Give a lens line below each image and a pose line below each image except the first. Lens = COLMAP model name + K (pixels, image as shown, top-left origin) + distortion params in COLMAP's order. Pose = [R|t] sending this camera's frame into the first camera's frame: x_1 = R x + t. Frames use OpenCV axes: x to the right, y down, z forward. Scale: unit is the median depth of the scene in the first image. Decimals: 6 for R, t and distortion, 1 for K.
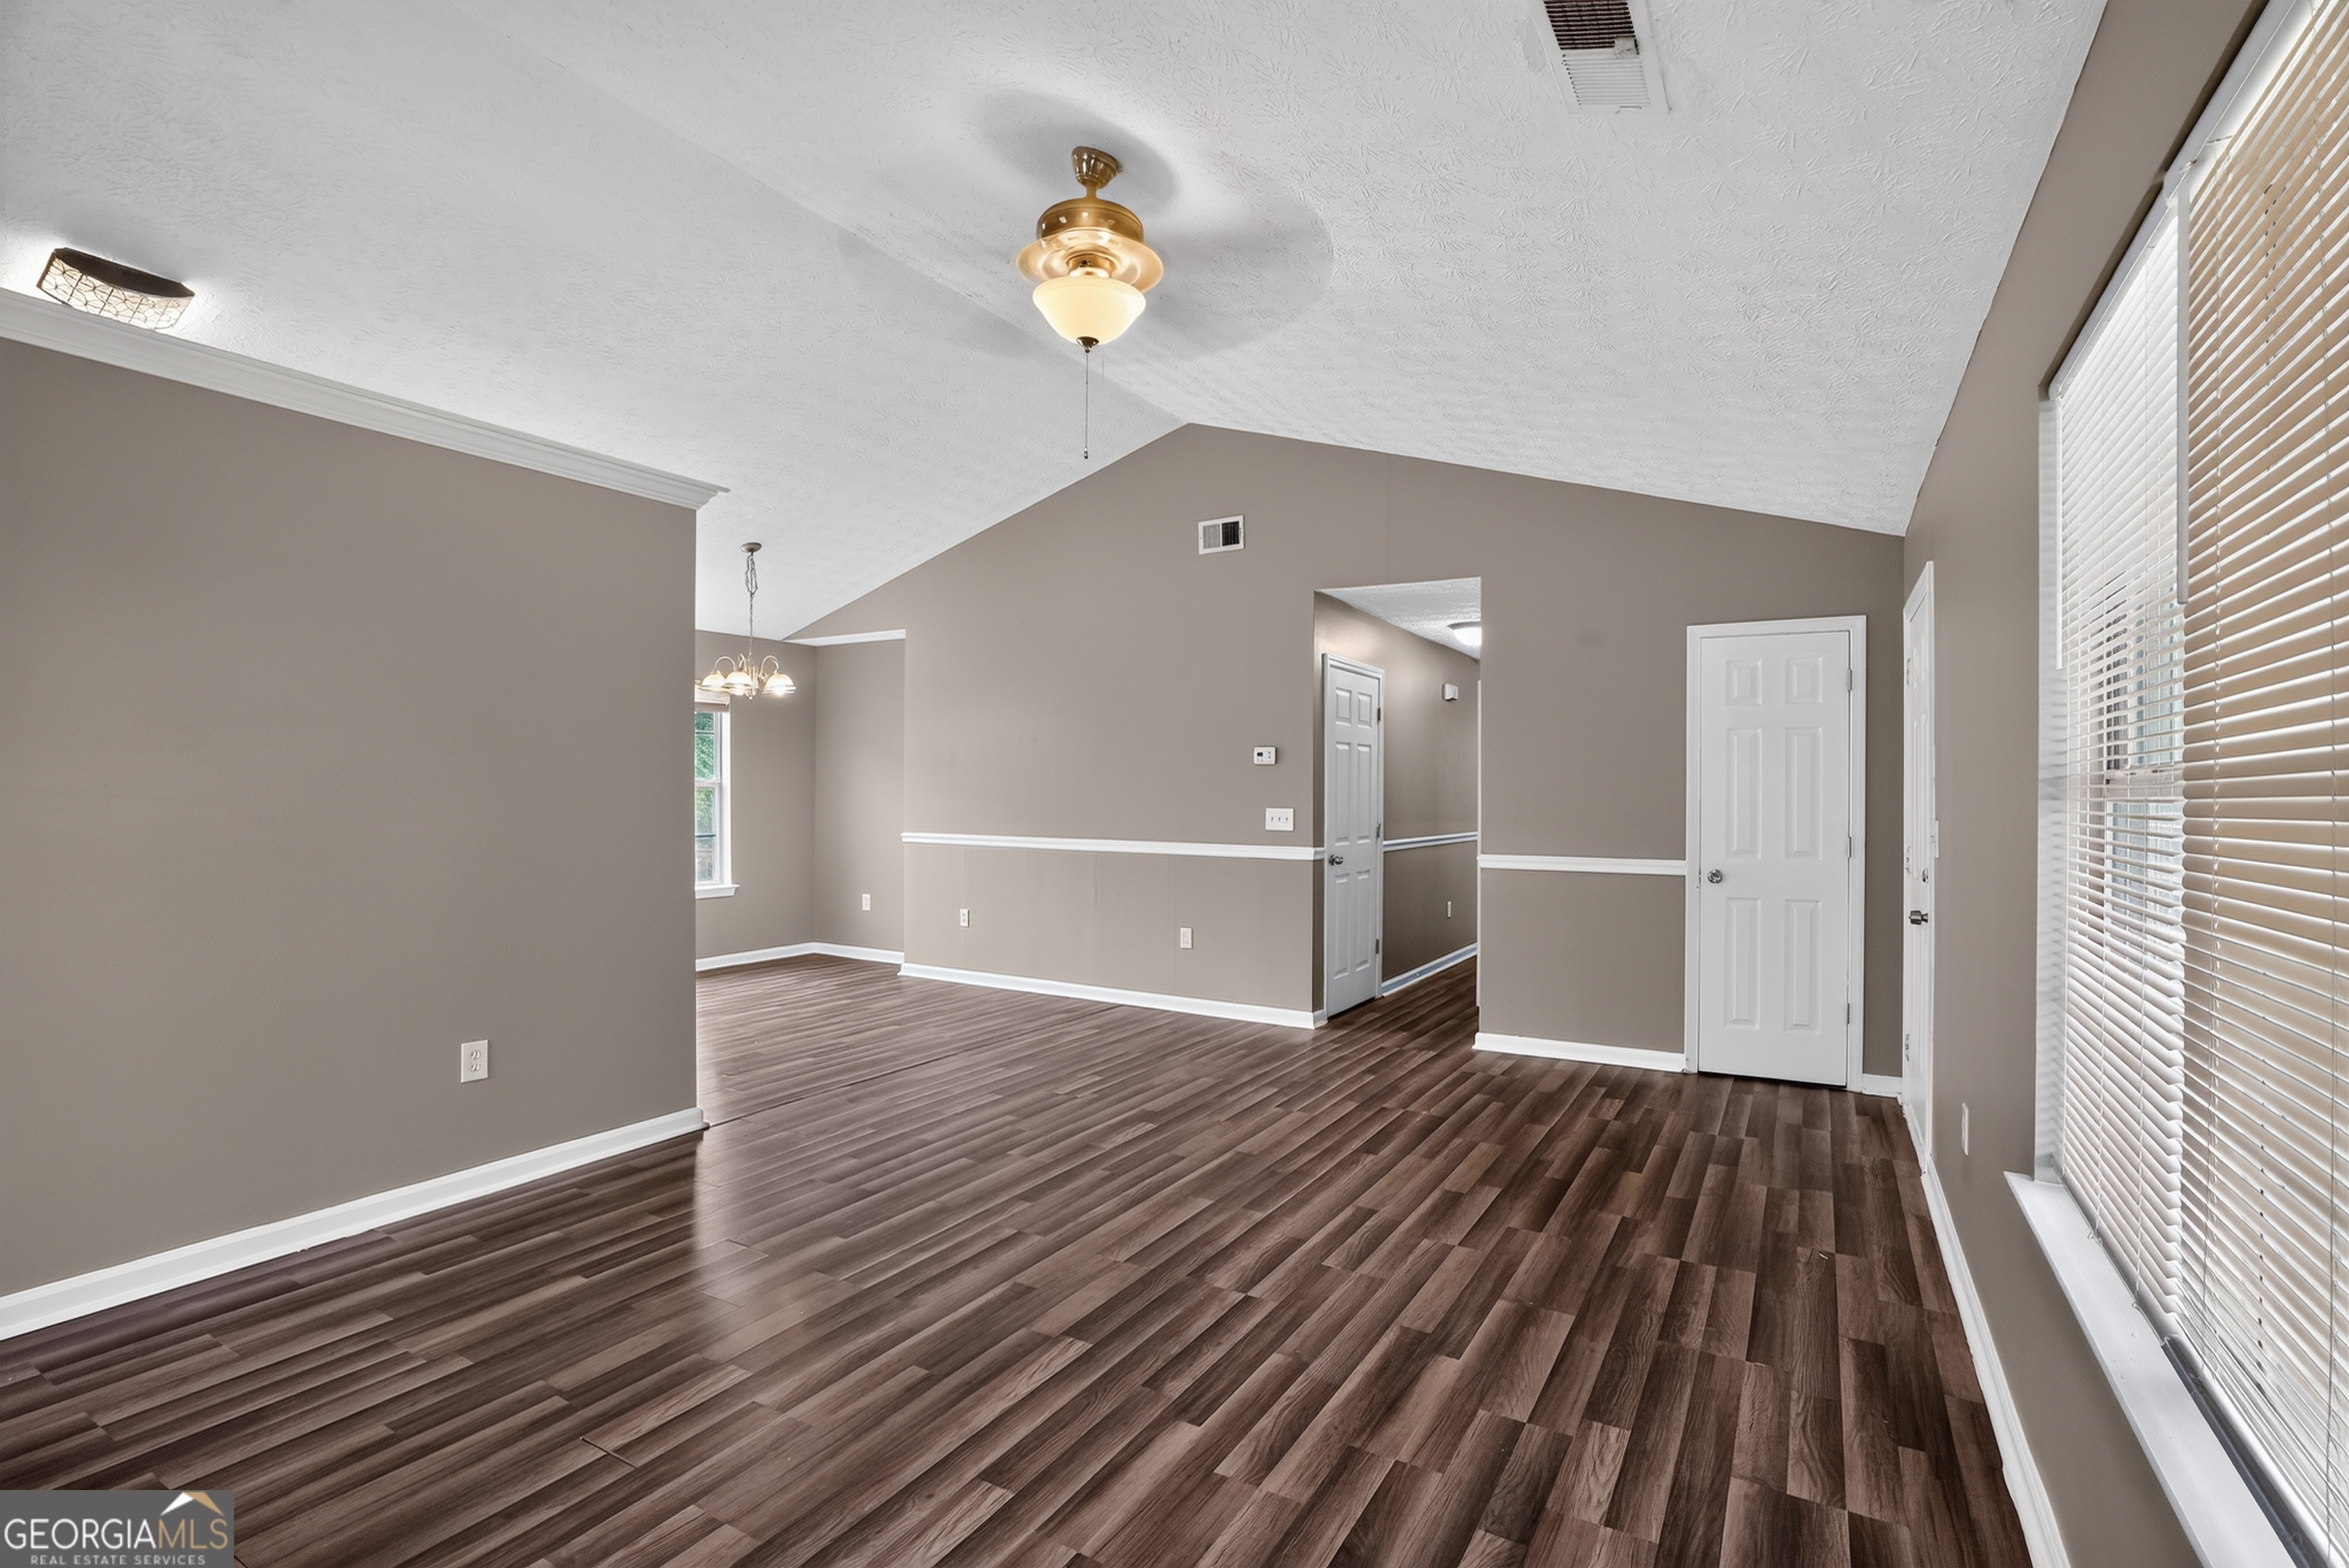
lens RADIAL K [[1097.9, 0, 1174.5], [0, 1097.9, 784.0], [0, 0, 1]] dist [-0.055931, 0.000091]
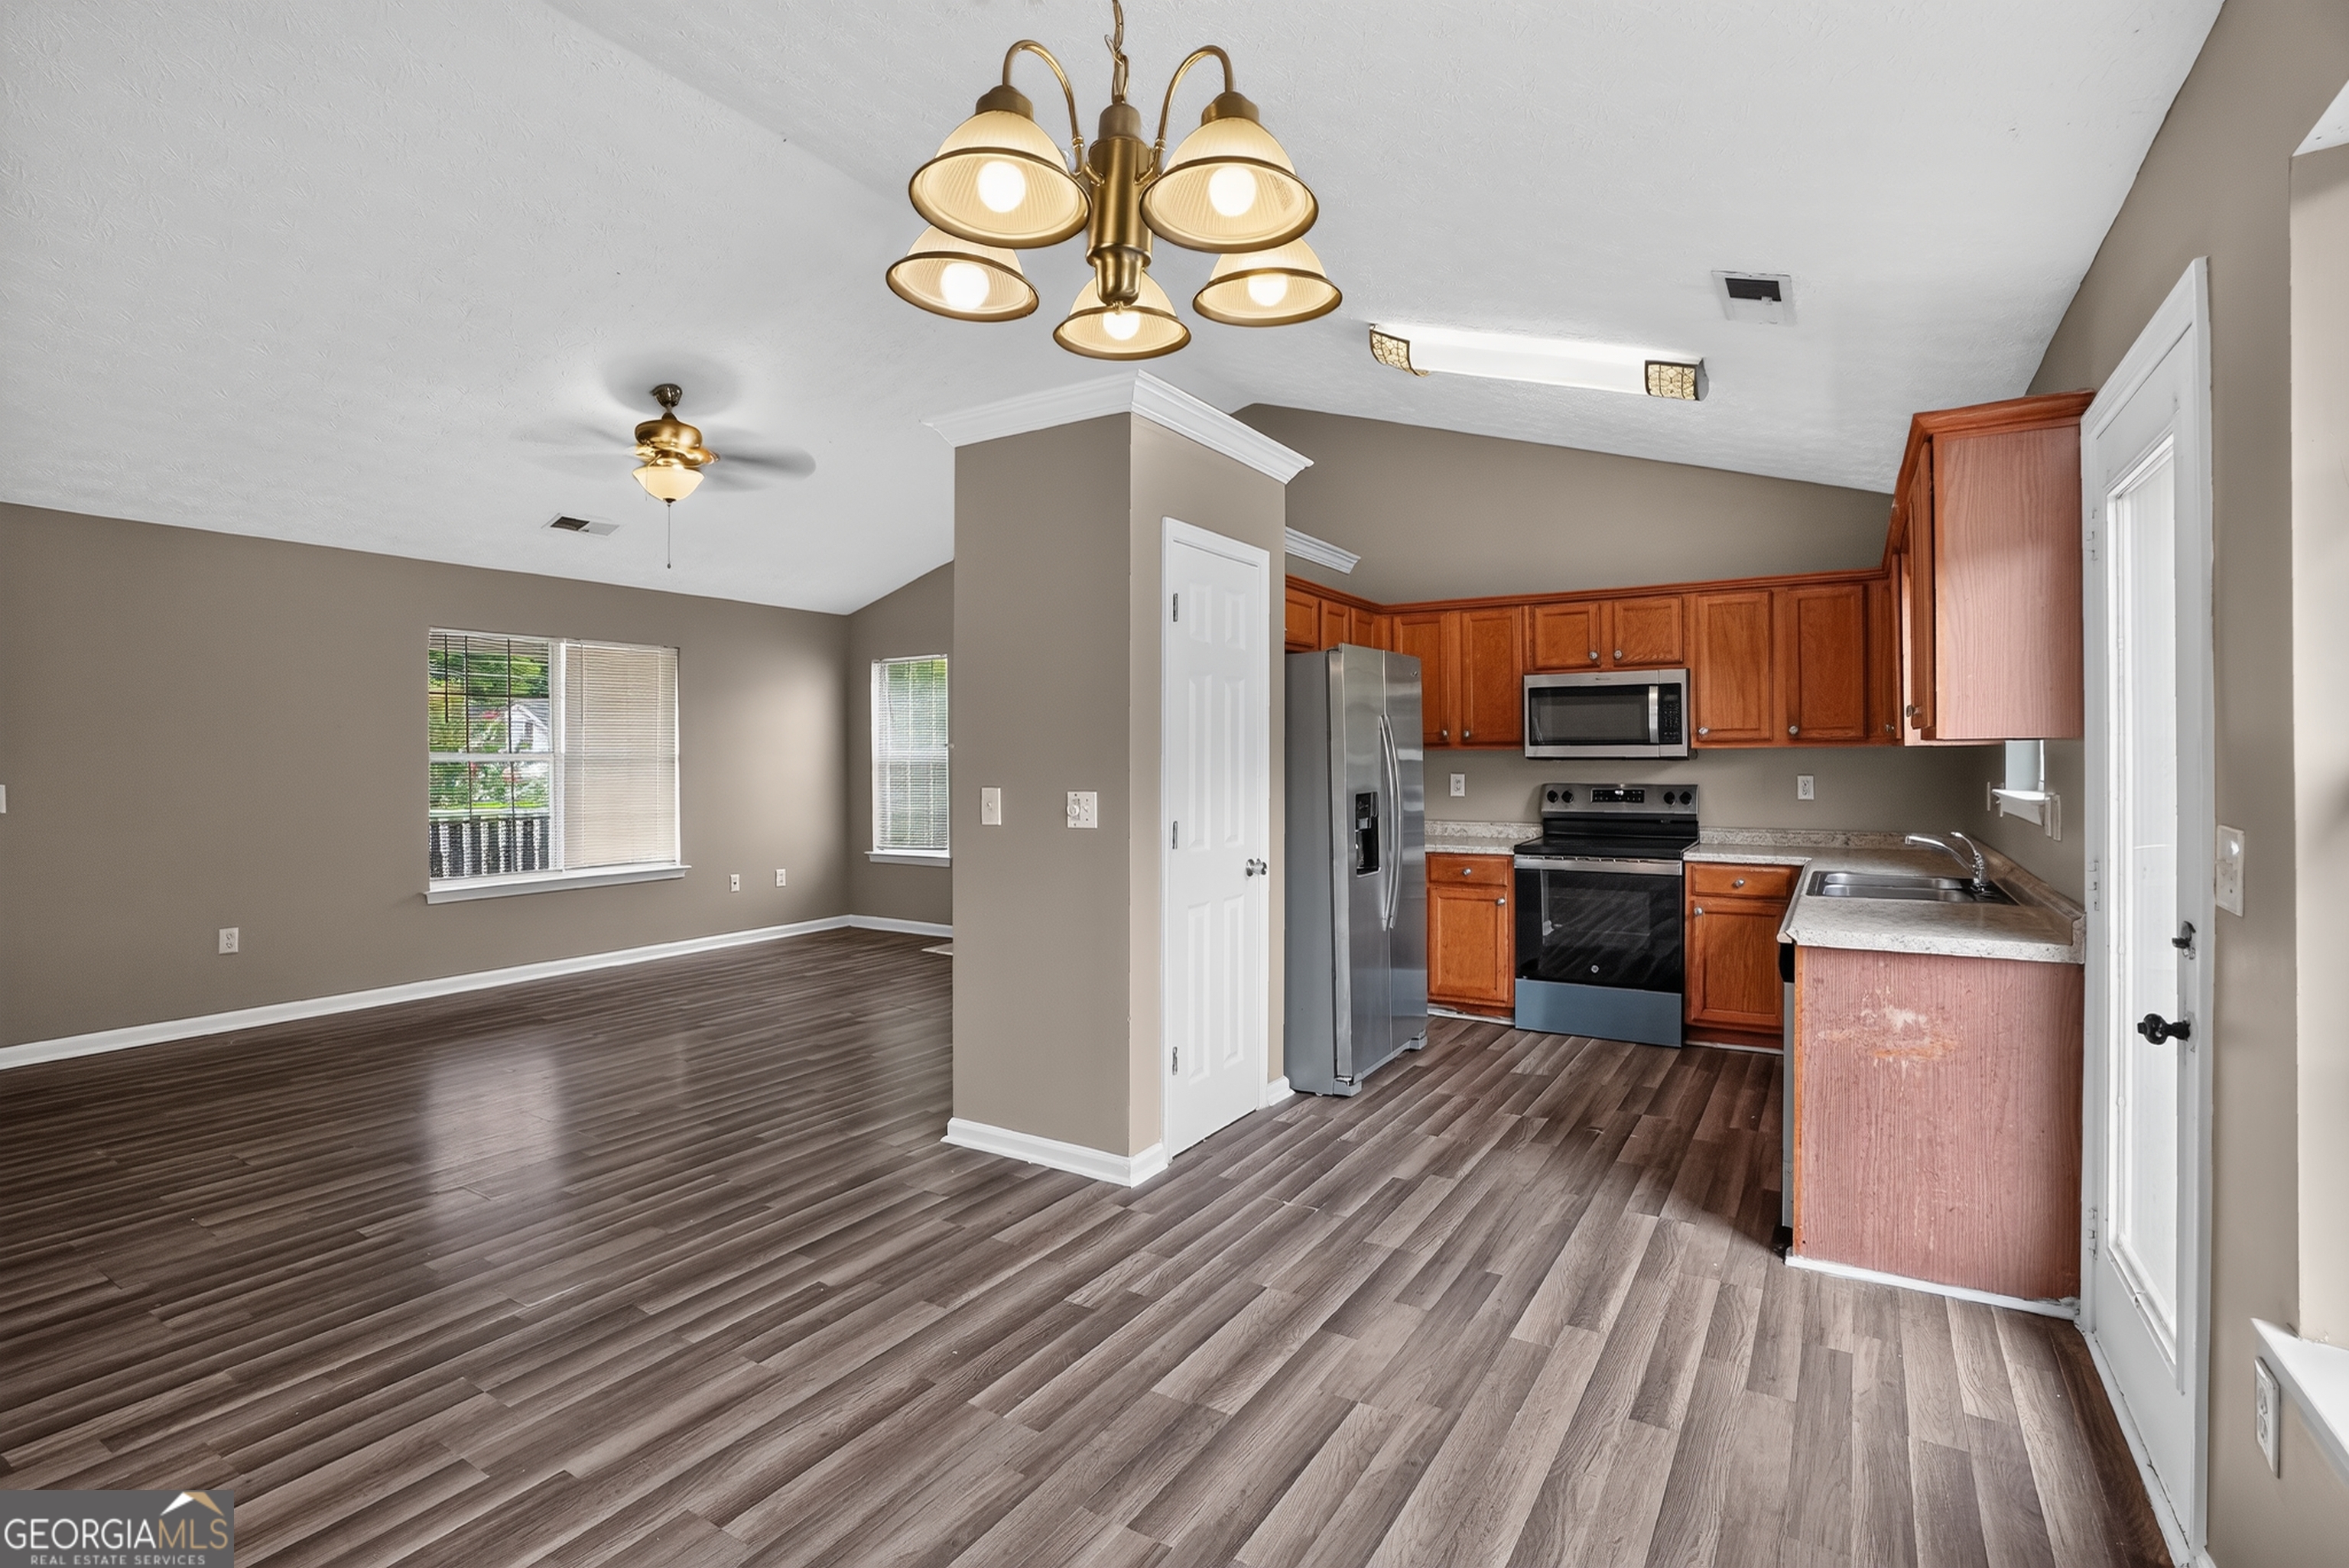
lens RADIAL K [[1099.7, 0, 1158.7], [0, 1099.7, 757.0], [0, 0, 1]] dist [-0.029088, 0.000300]
pose [[-0.999413, 0.000297, 0.034262, -0.871561], [0.000162, 0.999992, -0.003944, 0.006608], [-0.034262, -0.003936, -0.999405, 2.579601]]
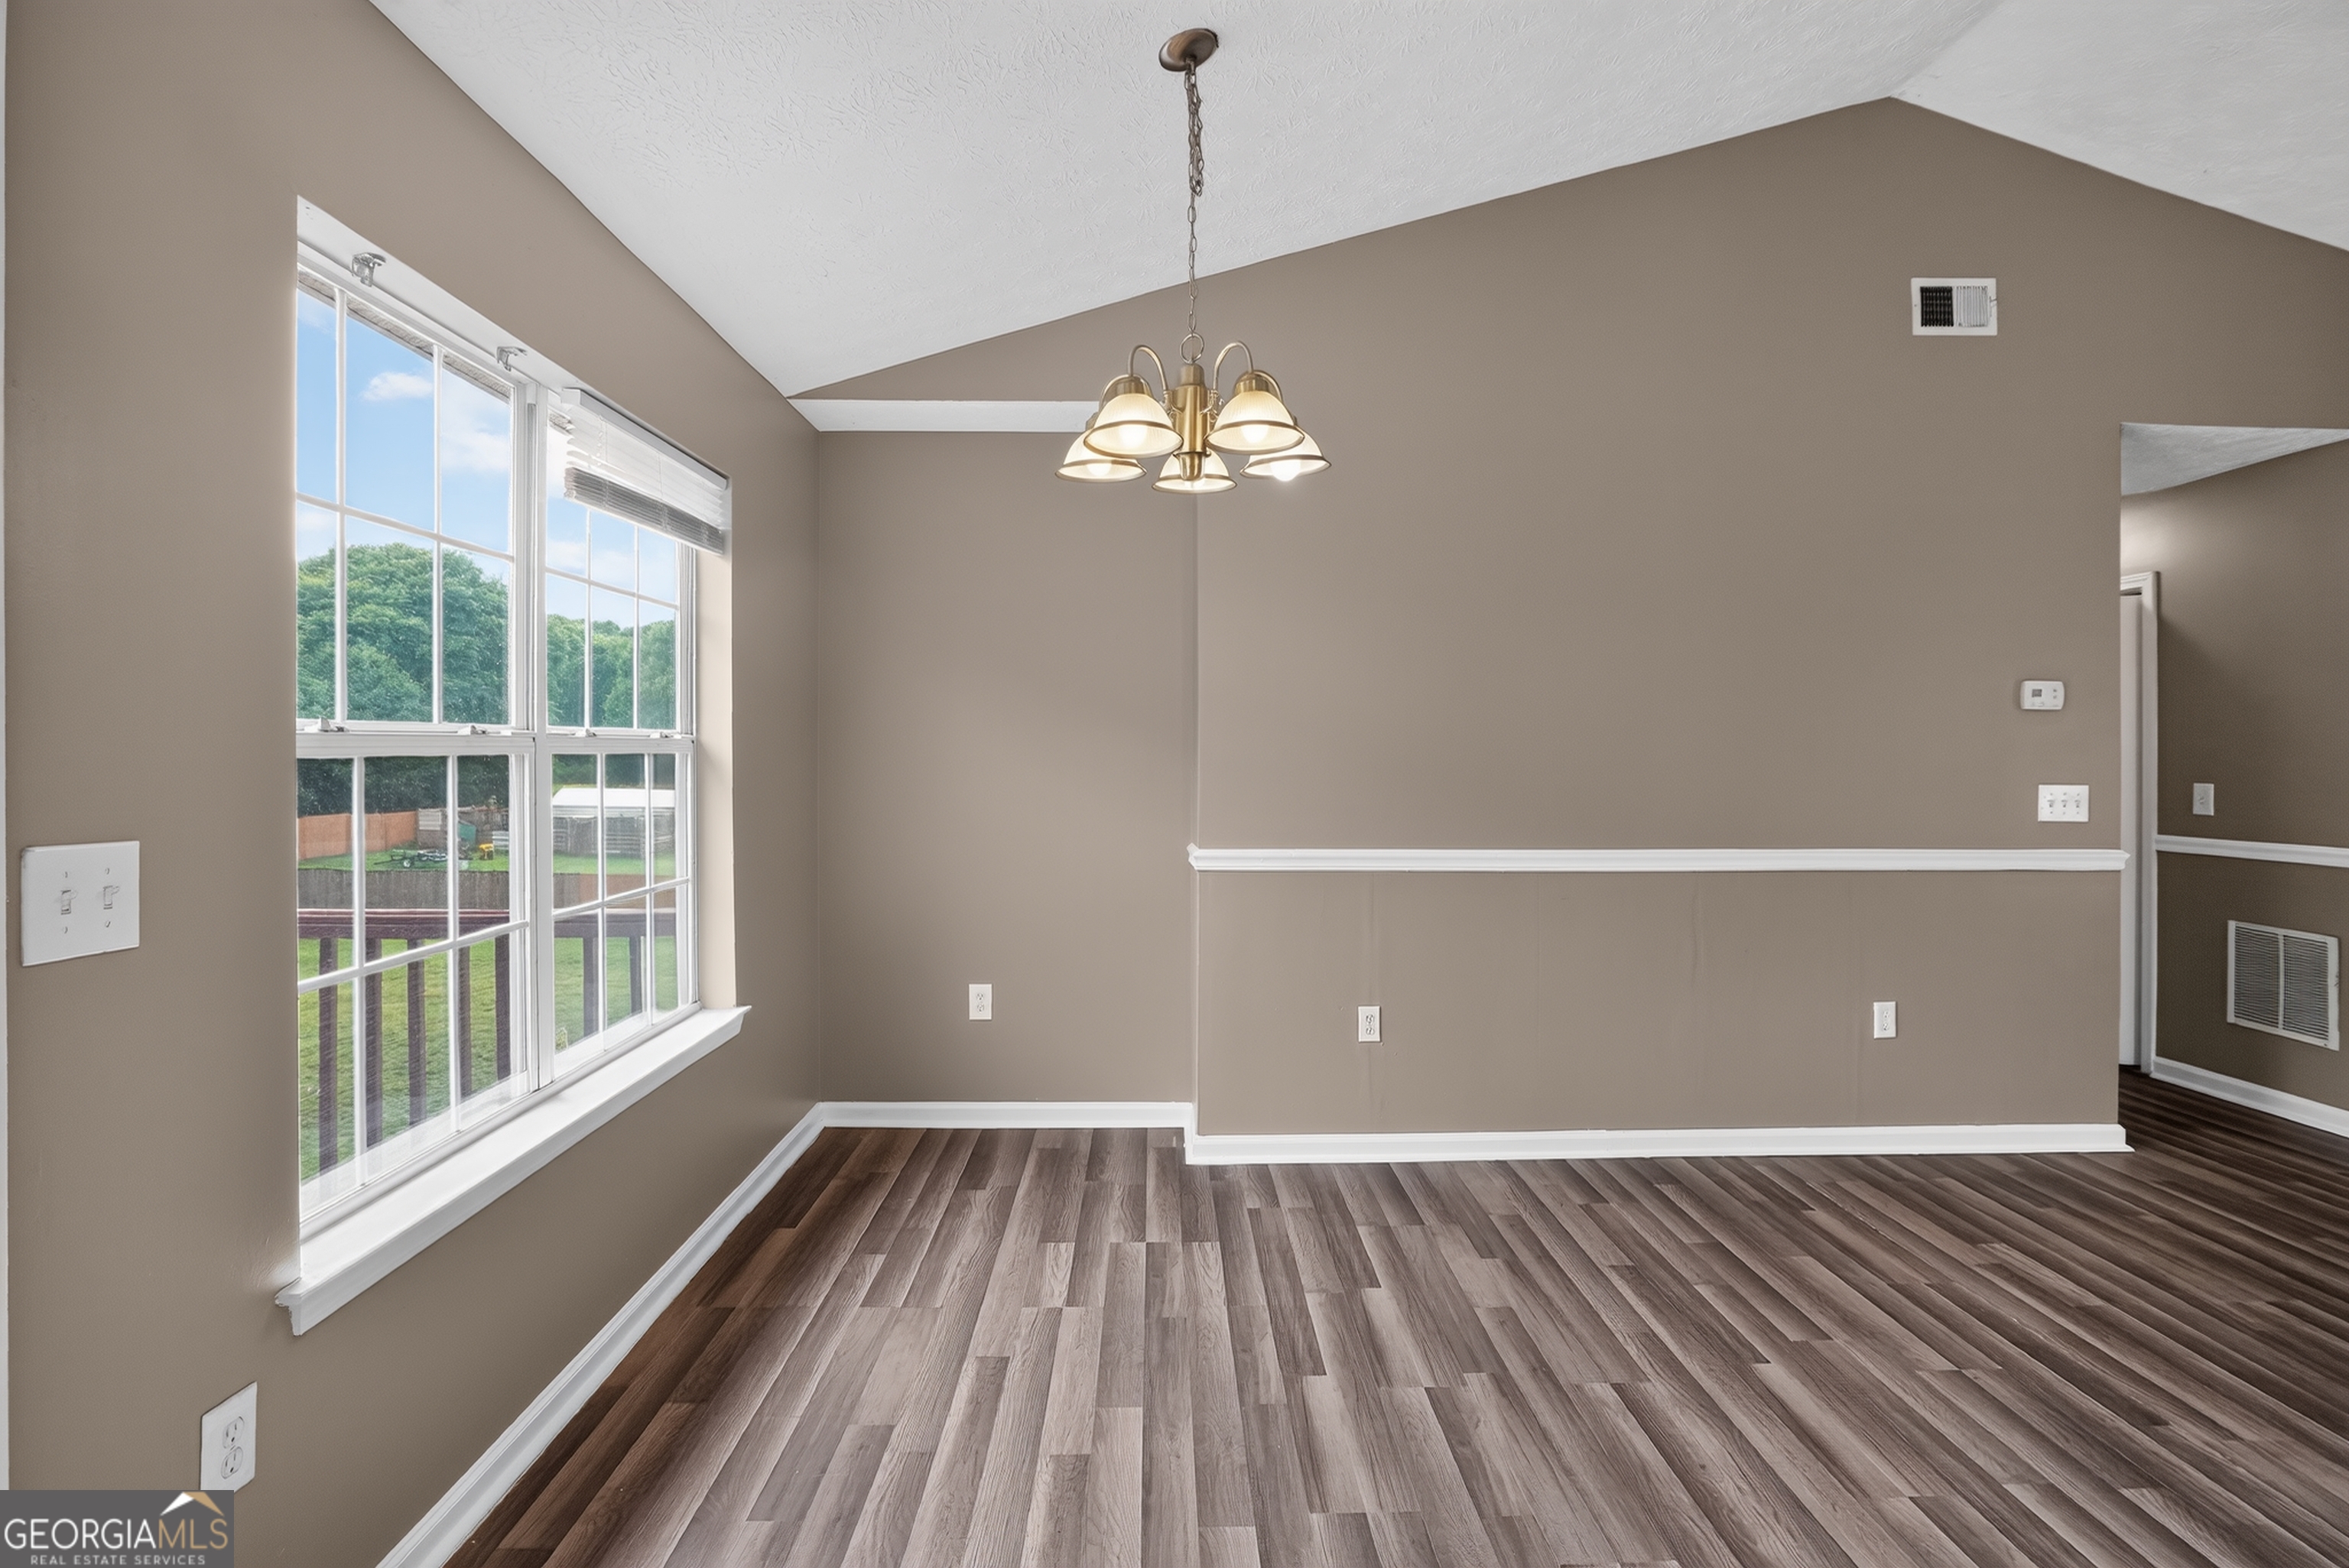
lens RADIAL K [[1114.0, 0, 1171.0], [0, 1114.0, 747.8], [0, 0, 1]] dist [-0.056385, 0.023430]
pose [[0.854143, -0.000531, 0.520037, -1.239380], [0.000134, 1.000000, 0.000801, 0.003953], [-0.520038, -0.000614, 0.854143, 1.519891]]
